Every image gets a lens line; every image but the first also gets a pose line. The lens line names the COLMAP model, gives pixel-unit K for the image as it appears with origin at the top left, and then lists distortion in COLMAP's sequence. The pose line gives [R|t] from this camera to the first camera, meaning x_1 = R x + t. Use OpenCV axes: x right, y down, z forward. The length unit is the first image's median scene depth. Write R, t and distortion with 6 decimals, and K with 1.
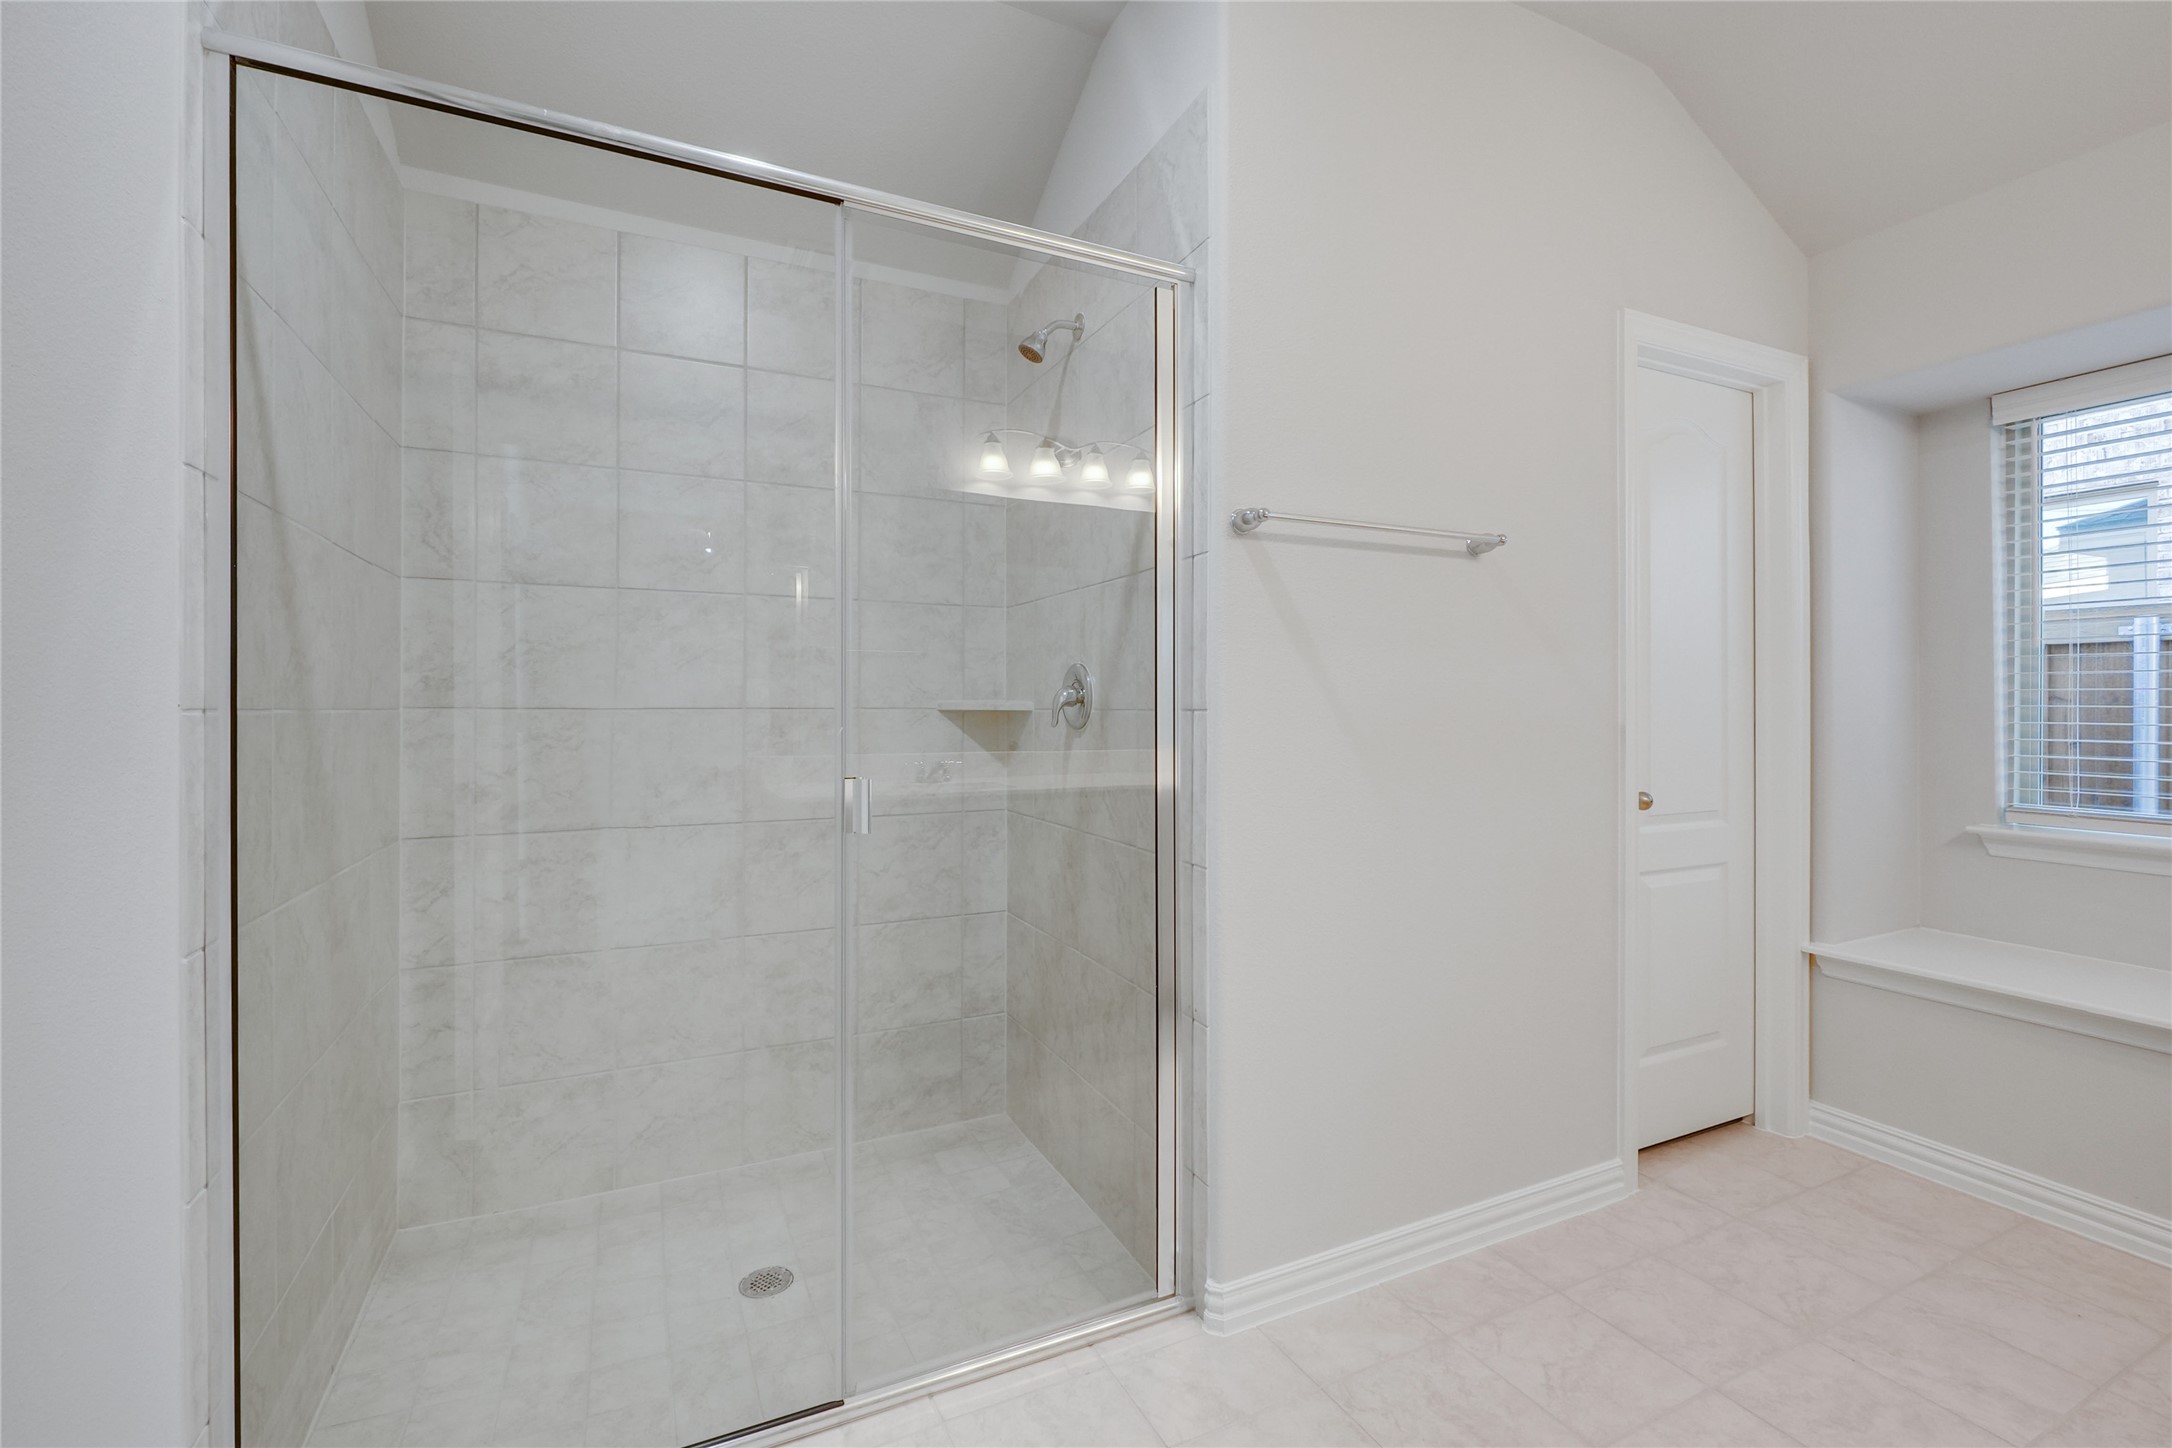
lens RADIAL K [[967.9, 0, 1083.5], [0, 967.9, 713.8], [0, 0, 1]] dist [-0.044505, 0.017847]
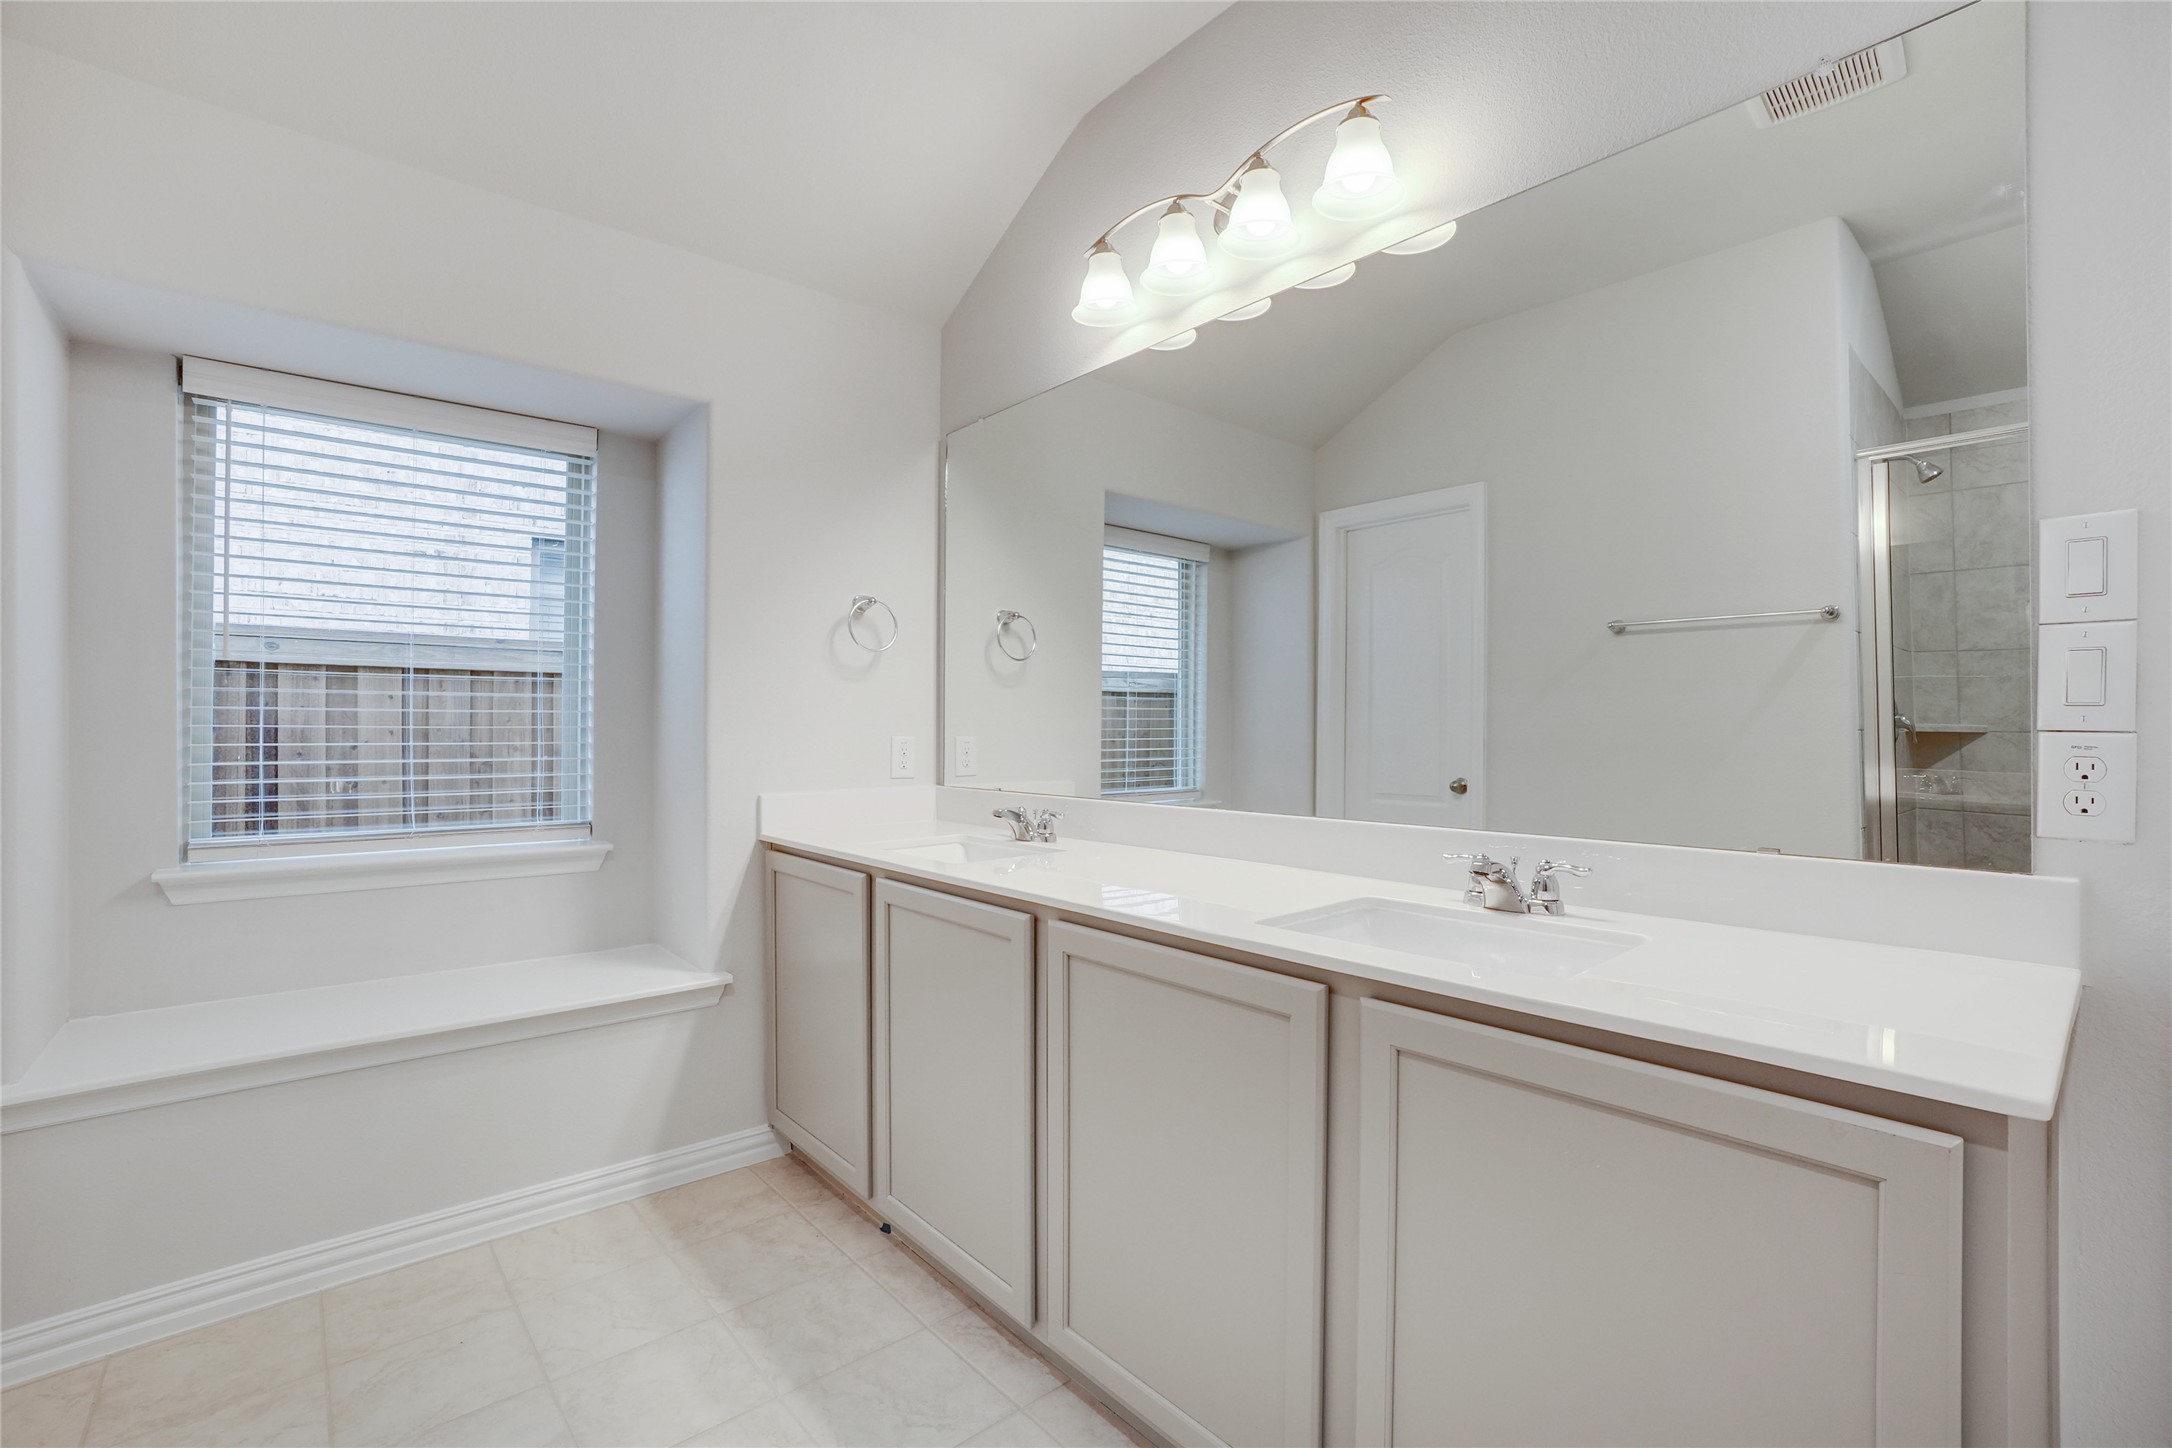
lens RADIAL K [[967.9, 0, 1083.5], [0, 967.9, 713.8], [0, 0, 1]] dist [-0.044505, 0.017847]
pose [[-0.239486, 0.006139, 0.970880, -0.040848], [0.022470, 0.999747, -0.000778, -0.000257], [-0.970640, 0.021630, -0.239564, 0.436874]]
